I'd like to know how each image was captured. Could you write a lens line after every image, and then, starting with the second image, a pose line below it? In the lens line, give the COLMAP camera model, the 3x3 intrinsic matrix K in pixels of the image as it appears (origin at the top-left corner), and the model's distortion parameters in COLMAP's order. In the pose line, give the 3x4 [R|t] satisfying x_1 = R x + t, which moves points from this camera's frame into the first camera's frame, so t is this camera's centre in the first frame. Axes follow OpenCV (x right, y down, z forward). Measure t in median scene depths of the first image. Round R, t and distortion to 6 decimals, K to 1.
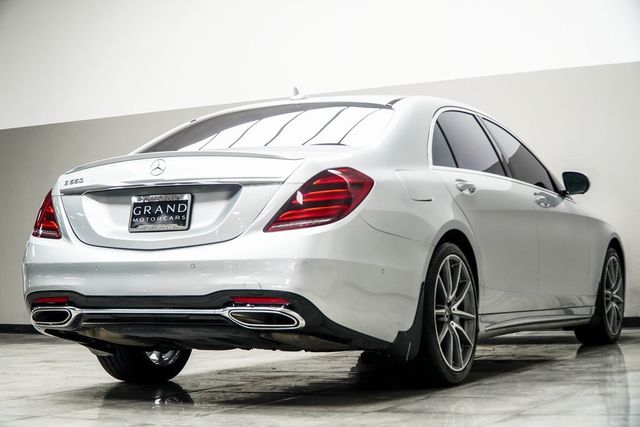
lens RADIAL K [[1245.2, 0, 320.1], [0, 1245.2, 213.0], [0, 0, 1]] dist [-0.170806, 0.000000]
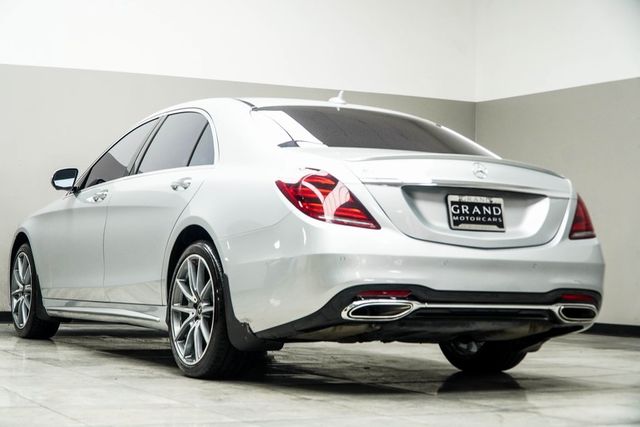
lens RADIAL K [[1261.8, 0, 320.6], [0, 1261.8, 213.3], [0, 0, 1]] dist [-0.268287, 0.000000]
pose [[0.582702, 0.073470, 0.809358, -1.079445], [-0.079473, 0.996283, -0.033221, 0.046264], [-0.808791, -0.044964, 0.586375, 0.480581]]
